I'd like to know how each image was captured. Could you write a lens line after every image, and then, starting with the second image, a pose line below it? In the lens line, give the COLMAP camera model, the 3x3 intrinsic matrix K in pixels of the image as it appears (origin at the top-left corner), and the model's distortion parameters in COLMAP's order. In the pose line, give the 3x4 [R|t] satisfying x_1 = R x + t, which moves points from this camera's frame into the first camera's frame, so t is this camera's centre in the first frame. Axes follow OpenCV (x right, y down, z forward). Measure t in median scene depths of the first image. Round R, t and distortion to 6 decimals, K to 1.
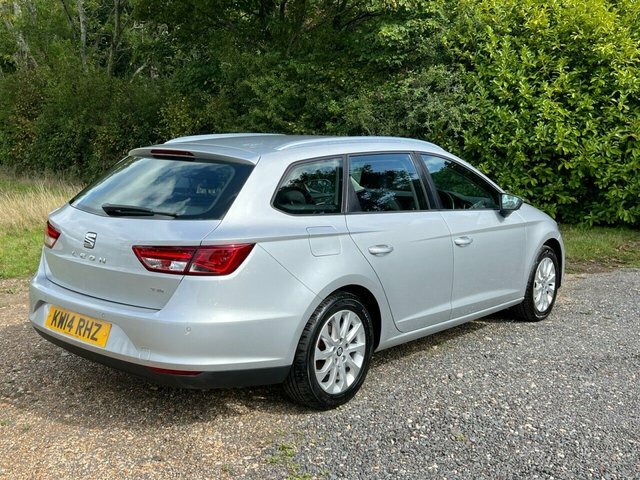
lens RADIAL K [[689.0, 0, 319.7], [0, 689.0, 238.7], [0, 0, 1]] dist [0.038834, 0.000000]
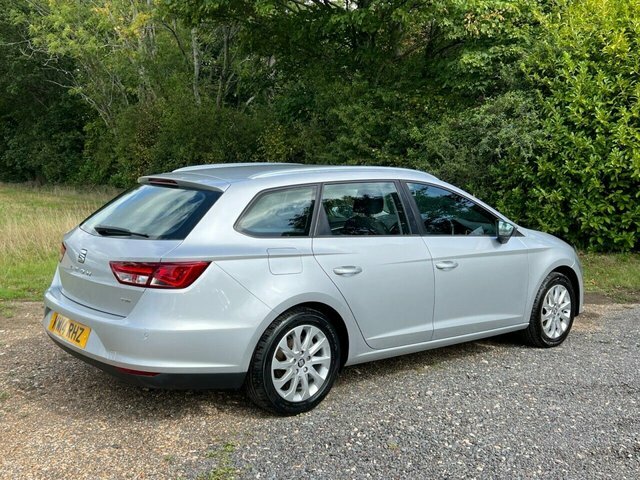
lens RADIAL K [[689.0, 0, 327.8], [0, 689.0, 241.1], [0, 0, 1]] dist [0.038834, 0.000000]
pose [[0.987129, 0.017216, -0.158998, 0.073389], [-0.022287, 0.999297, -0.030161, 0.000896], [0.158366, 0.033316, 0.986818, -0.023327]]
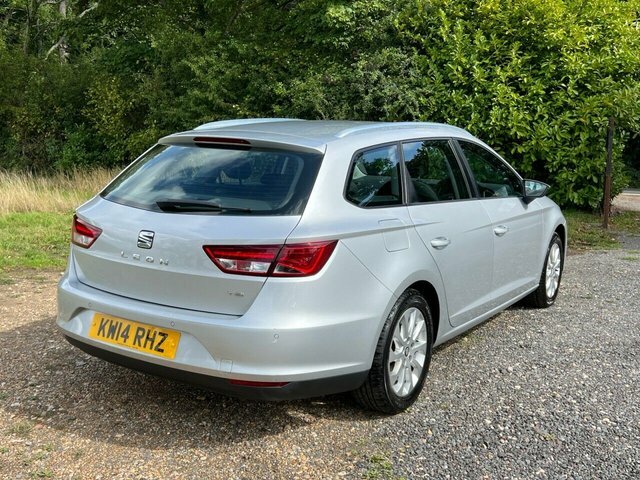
lens RADIAL K [[689.0, 0, 324.3], [0, 689.0, 236.7], [0, 0, 1]] dist [0.038834, 0.000000]
pose [[0.991381, -0.018705, 0.129669, -0.061783], [0.015806, 0.999602, 0.023353, -0.005219], [-0.130054, -0.021102, 0.991282, 0.024711]]
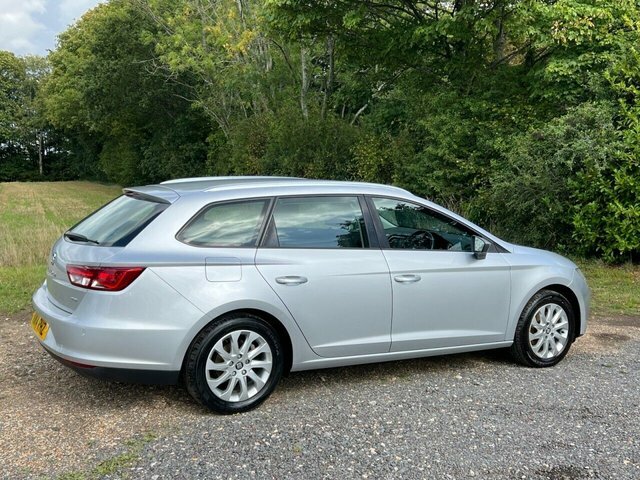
lens RADIAL K [[689.0, 0, 326.8], [0, 689.0, 241.0], [0, 0, 1]] dist [0.038834, 0.000000]
pose [[0.939489, 0.040250, -0.340207, 0.168961], [-0.055795, 0.997792, -0.036030, -0.003669], [0.338005, 0.052832, 0.939660, -0.016300]]
